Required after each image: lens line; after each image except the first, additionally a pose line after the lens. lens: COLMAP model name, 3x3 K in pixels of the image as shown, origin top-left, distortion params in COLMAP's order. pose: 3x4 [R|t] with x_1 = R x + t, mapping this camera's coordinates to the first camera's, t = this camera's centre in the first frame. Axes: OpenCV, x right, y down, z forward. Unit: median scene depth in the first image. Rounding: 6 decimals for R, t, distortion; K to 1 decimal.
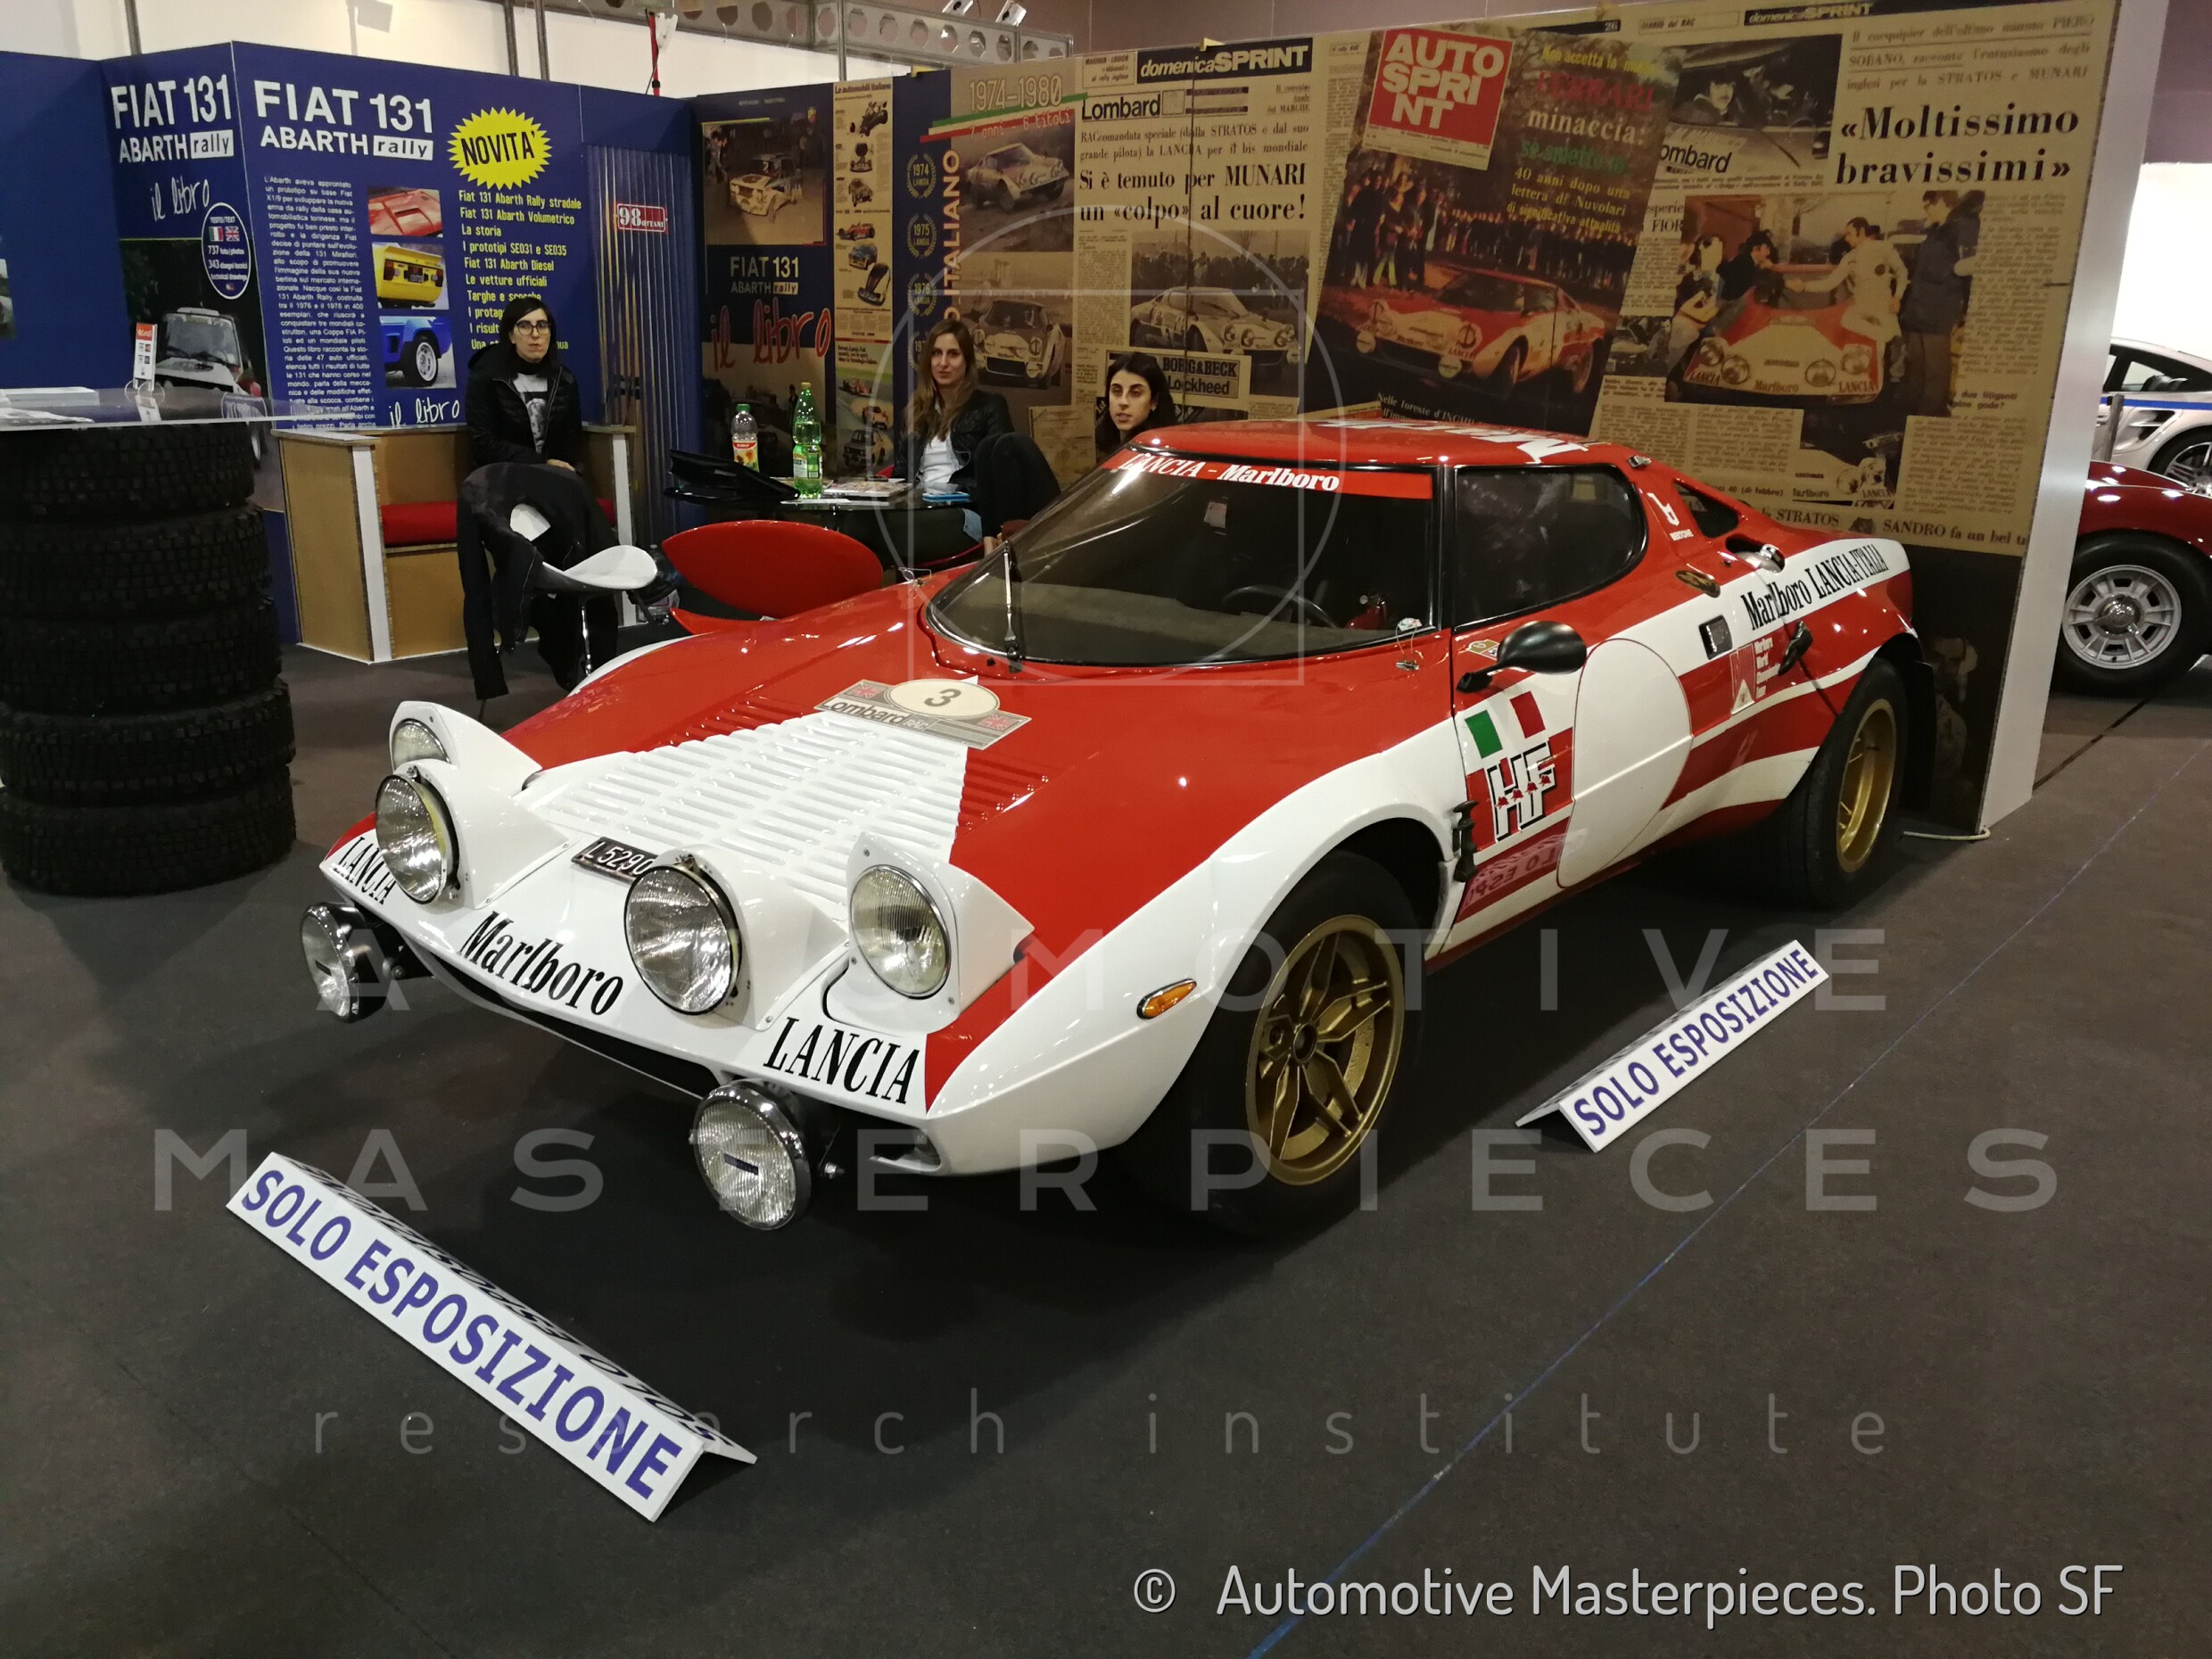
lens RADIAL K [[1778.4, 0, 1120.6], [0, 1778.4, 829.4], [0, 0, 1]] dist [0.005201, -0.011229]
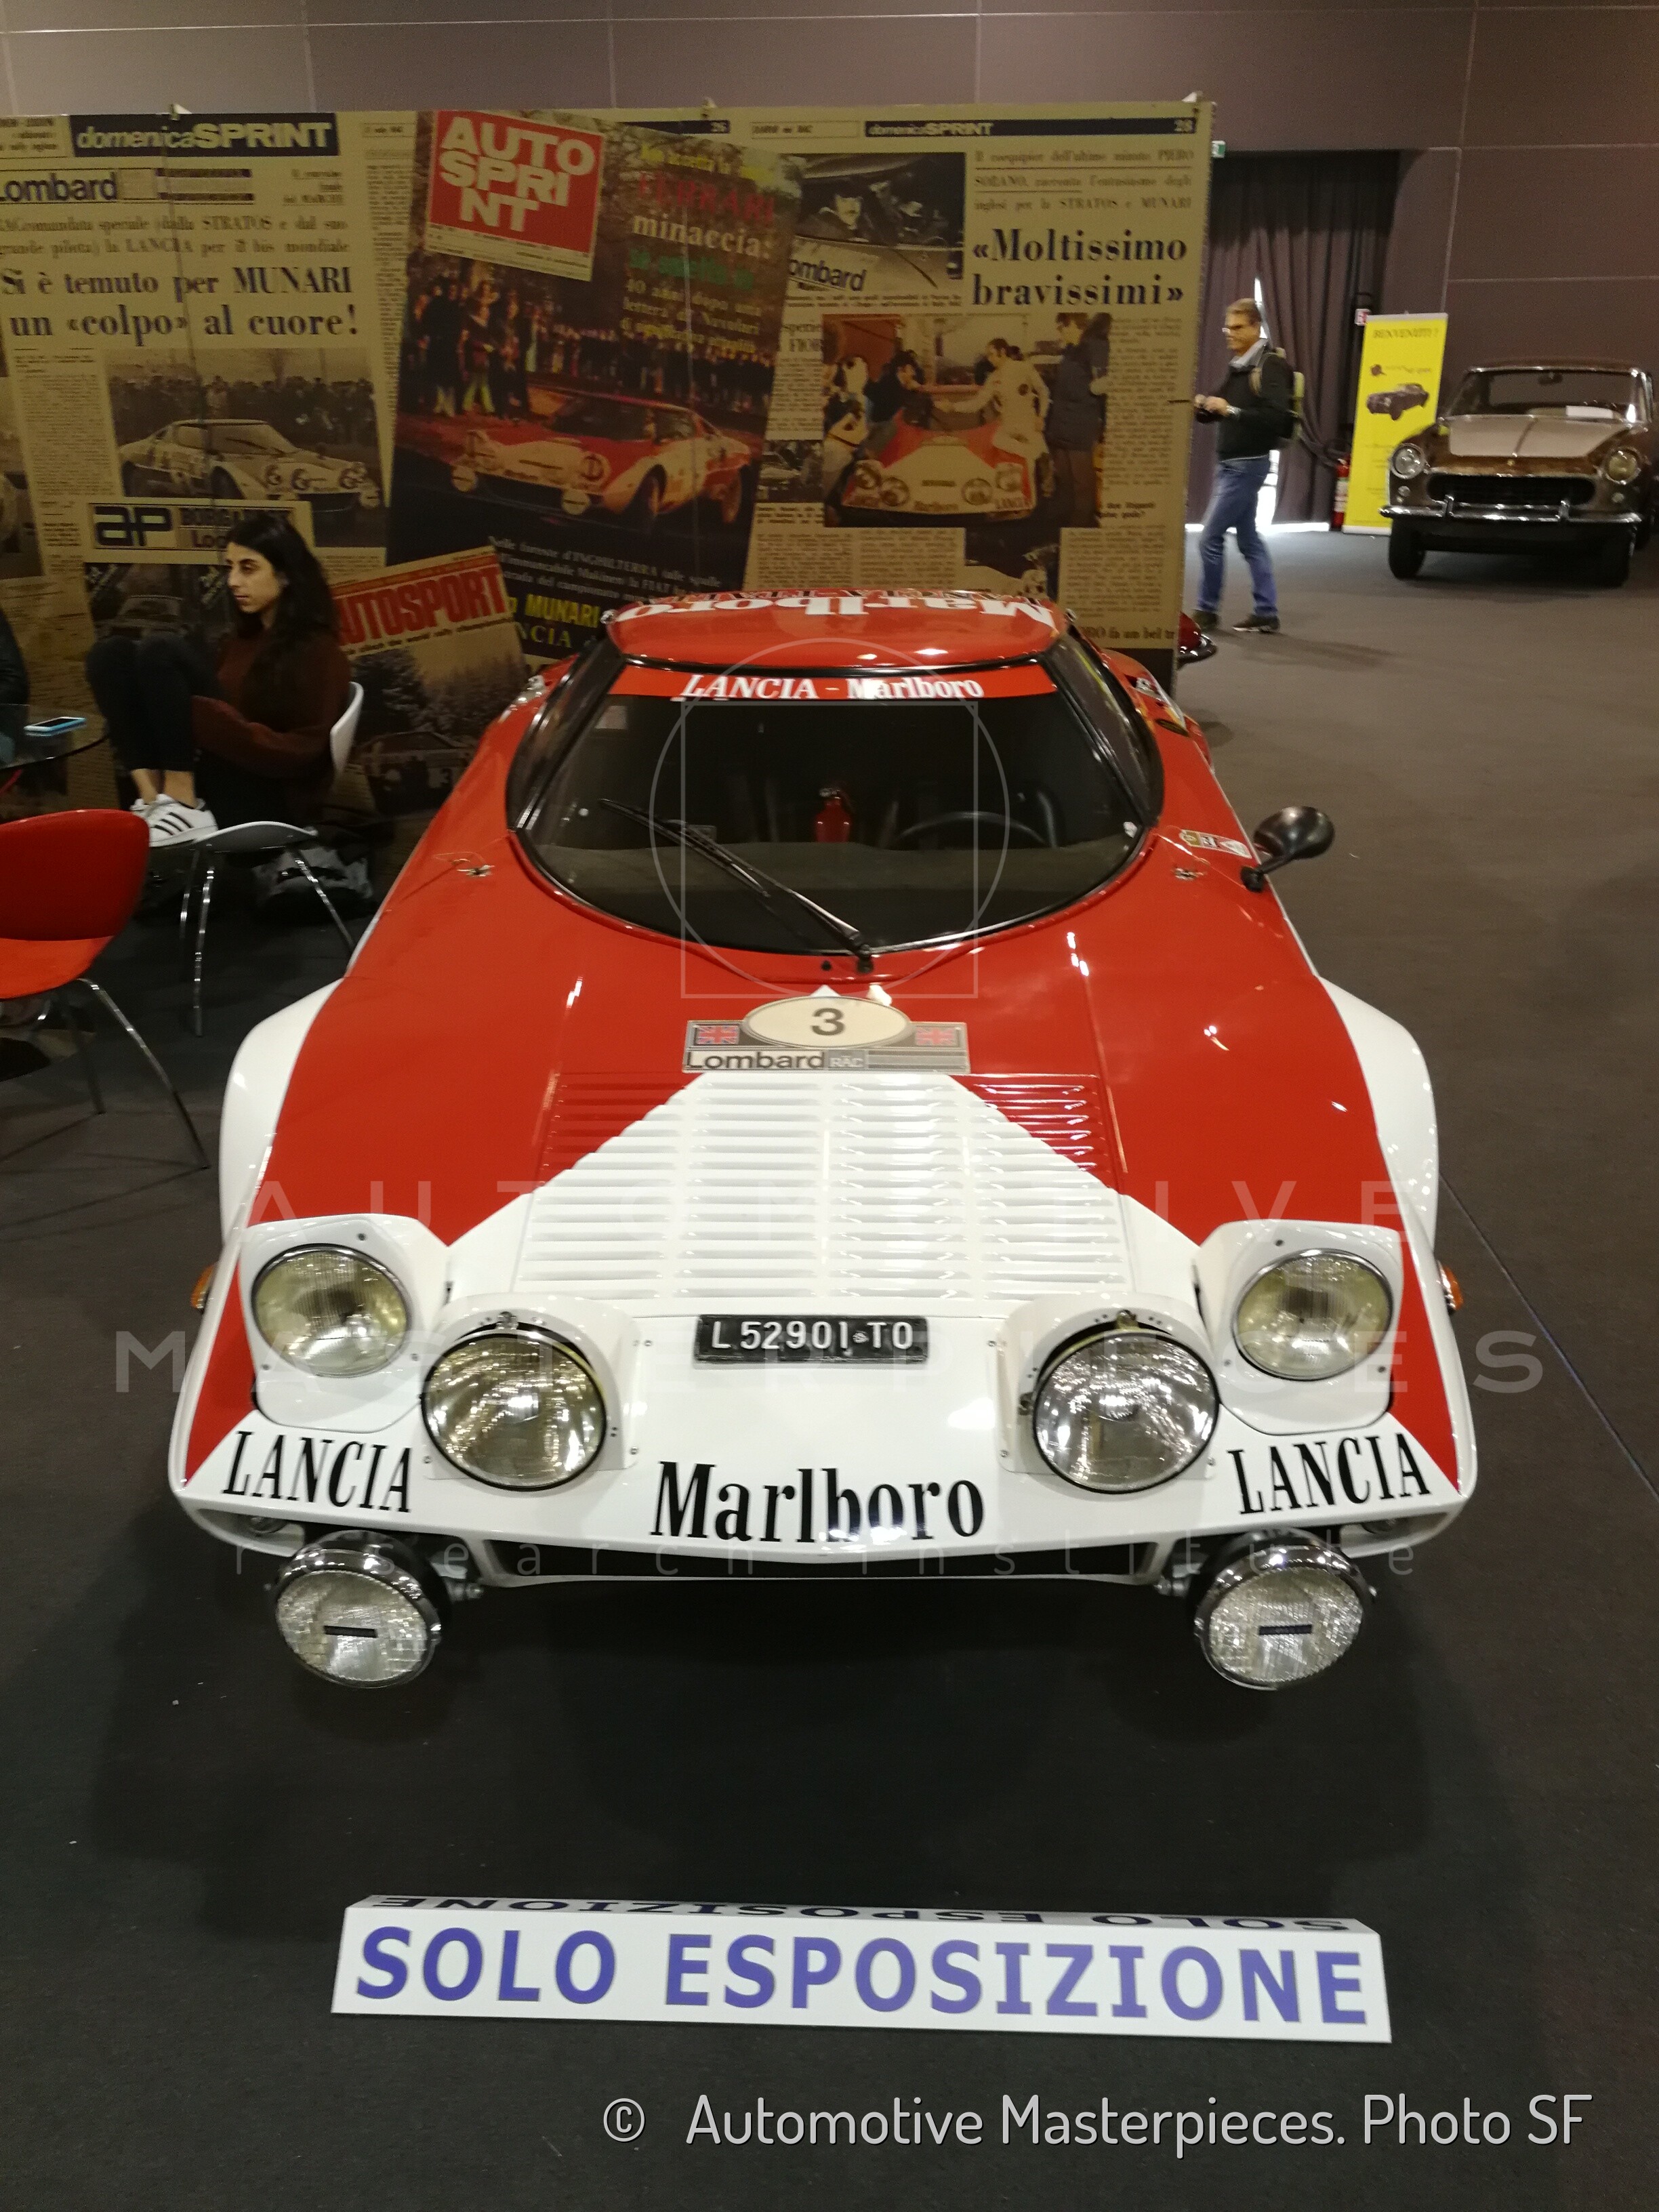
lens RADIAL K [[1778.4, 0, 838.6], [0, 1778.4, 1108.2], [0, 0, 1]] dist [0.005201, -0.011229]
pose [[0.782676, -0.266932, 0.562285, -0.351420], [0.197599, 0.963200, 0.182208, -0.112816], [-0.590231, -0.031503, 0.806620, 0.191231]]
